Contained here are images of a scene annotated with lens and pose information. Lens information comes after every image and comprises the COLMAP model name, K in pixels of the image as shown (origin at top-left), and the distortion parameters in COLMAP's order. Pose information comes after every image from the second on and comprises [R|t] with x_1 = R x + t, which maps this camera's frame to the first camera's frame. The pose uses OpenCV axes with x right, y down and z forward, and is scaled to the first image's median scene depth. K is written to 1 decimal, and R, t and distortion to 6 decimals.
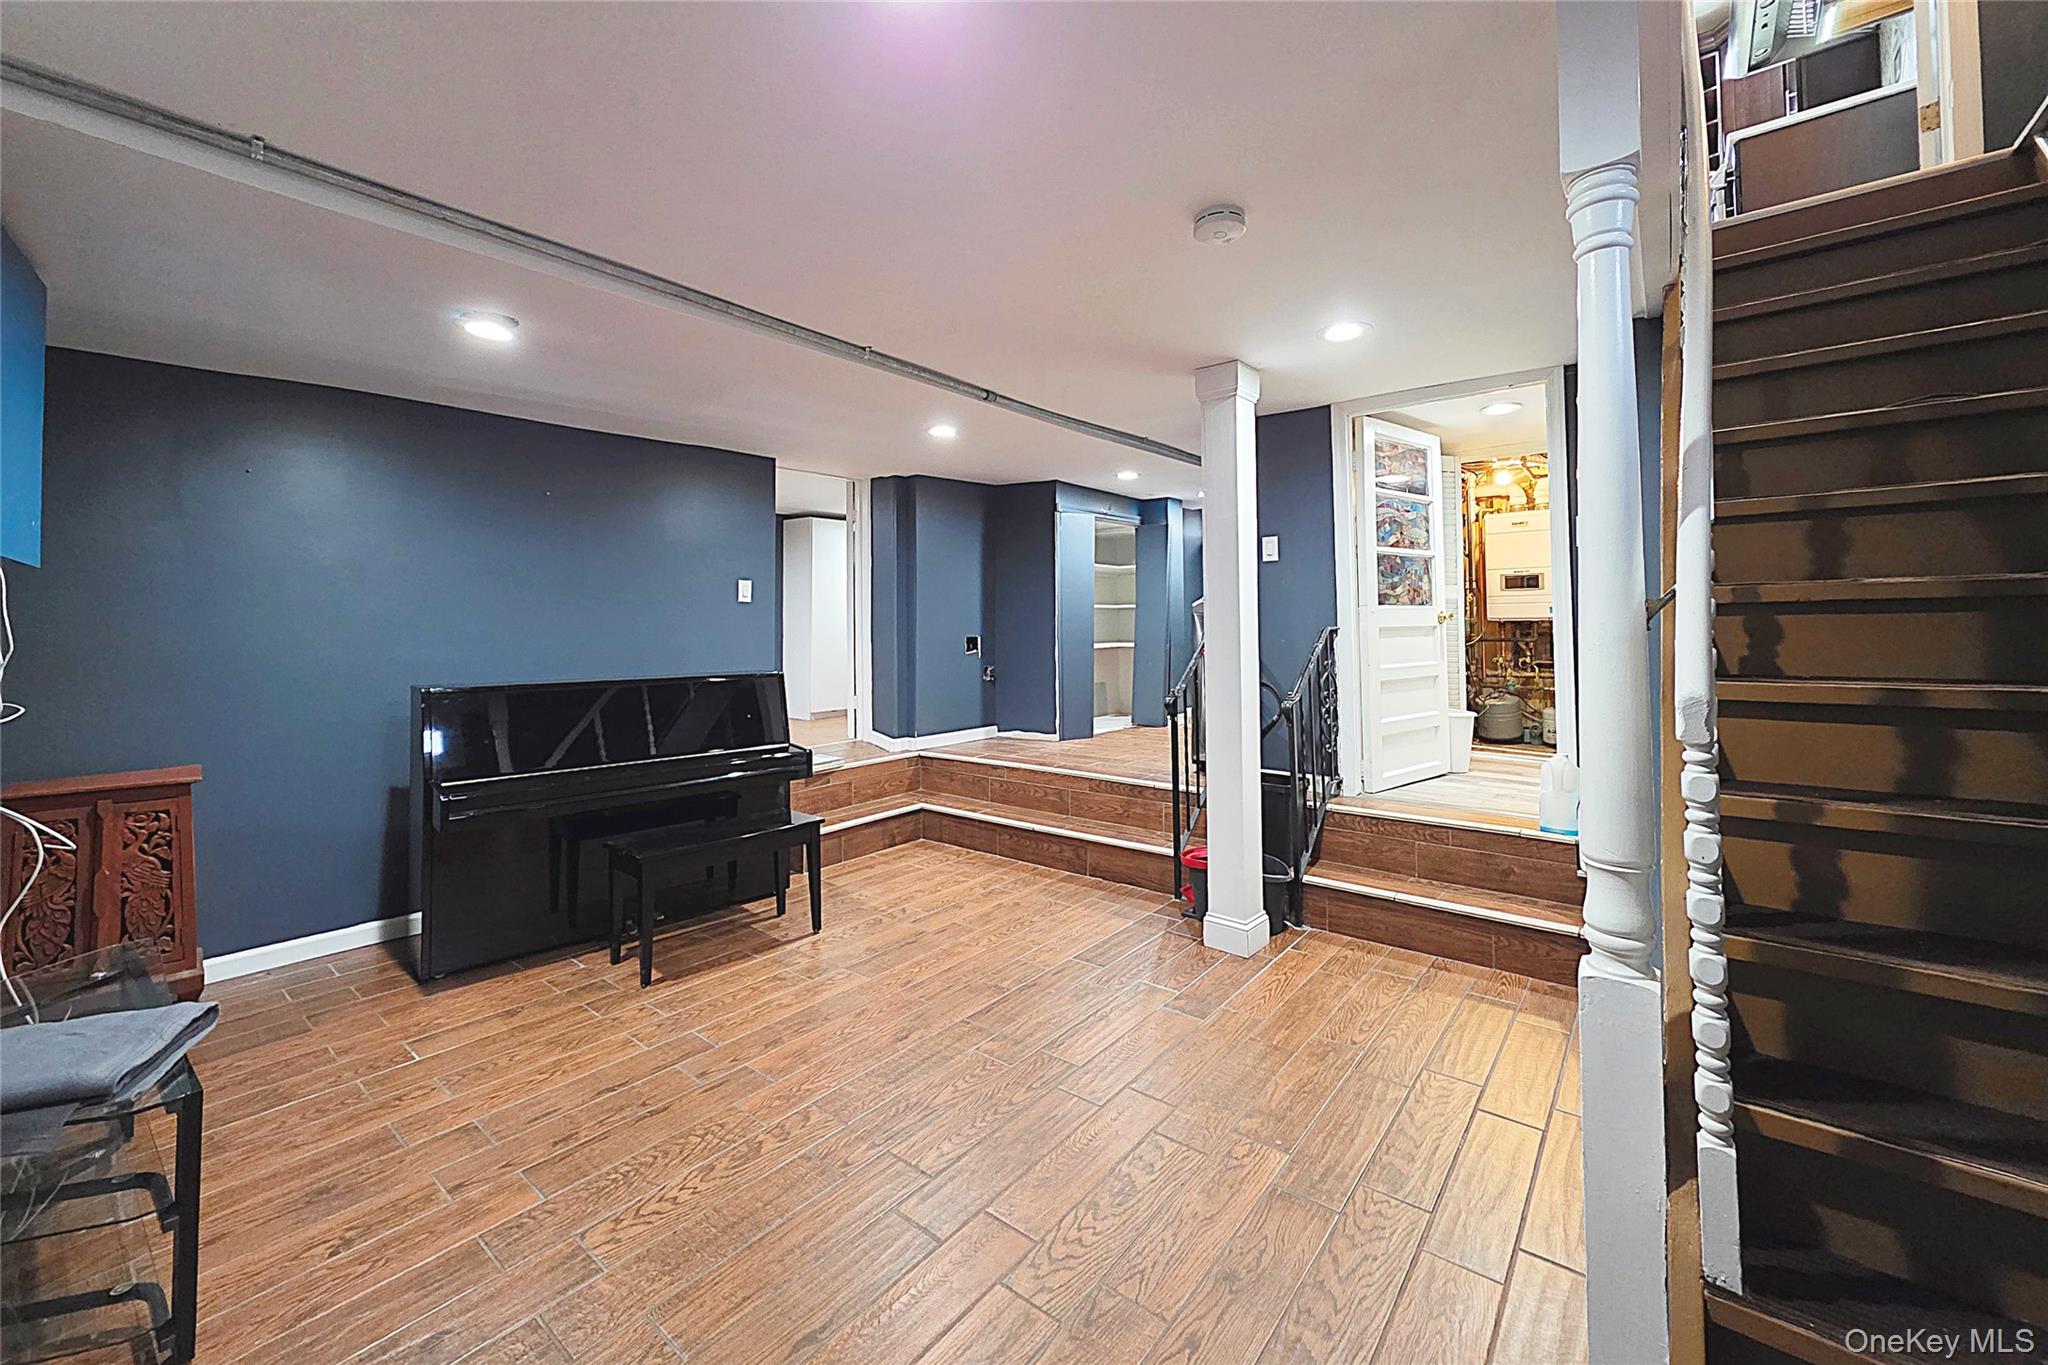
lens RADIAL K [[809.2, 0, 1029.9], [0, 809.2, 608.5], [0, 0, 1]] dist [-0.000871, 0.000163]
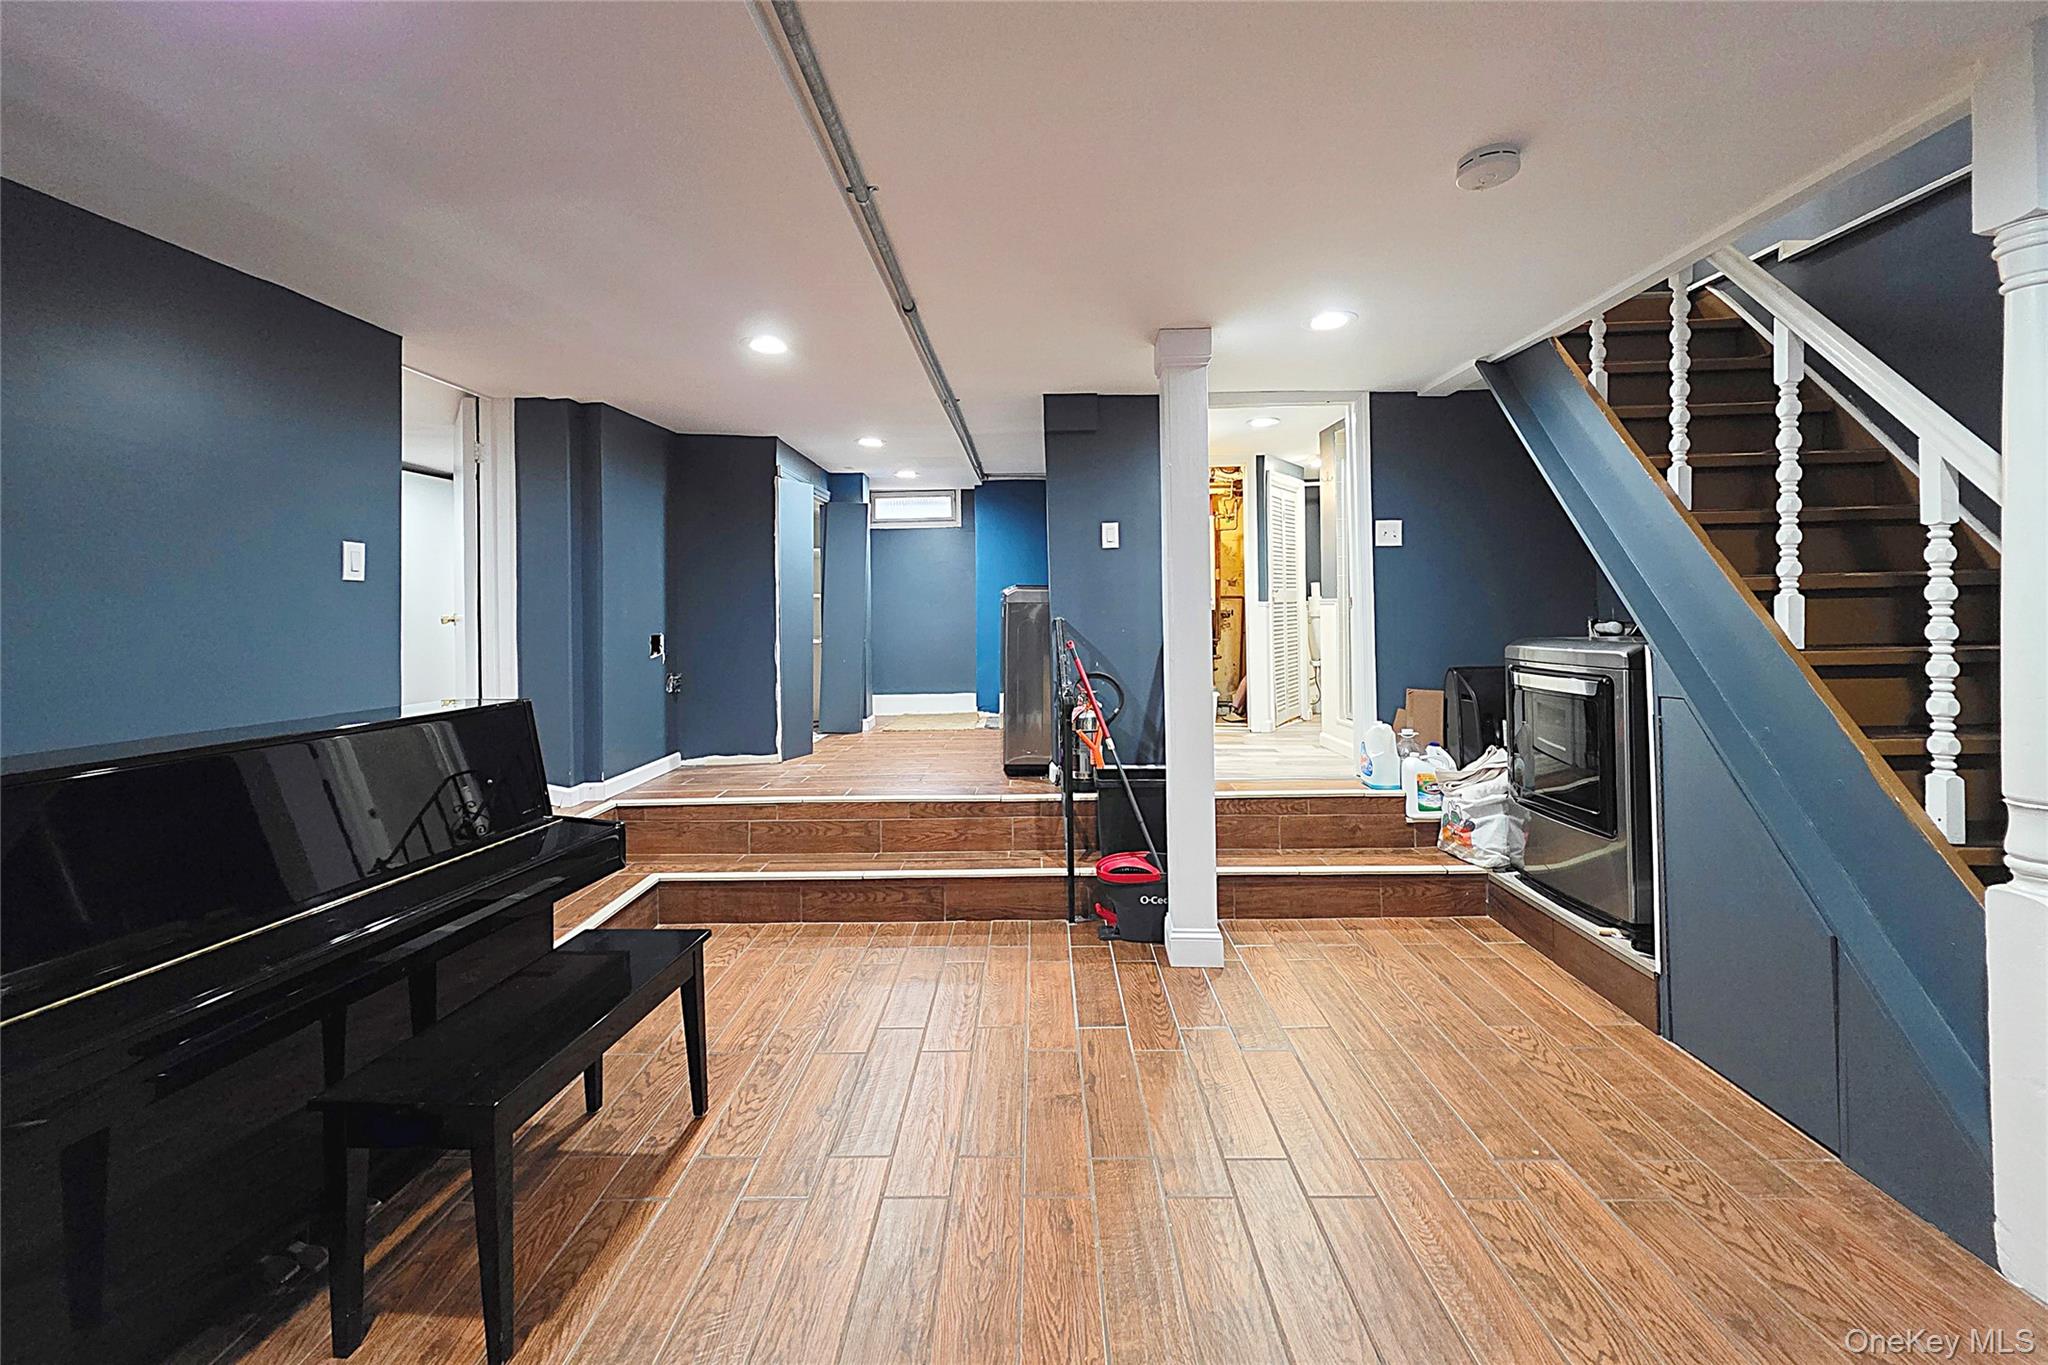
lens RADIAL K [[809.2, 0, 1029.9], [0, 809.2, 608.5], [0, 0, 1]] dist [-0.000871, 0.000163]
pose [[0.790795, -0.001629, 0.612079, -0.356940], [-0.002746, 0.999977, 0.006209, 0.007473], [-0.612075, -0.006591, 0.790772, 0.293884]]
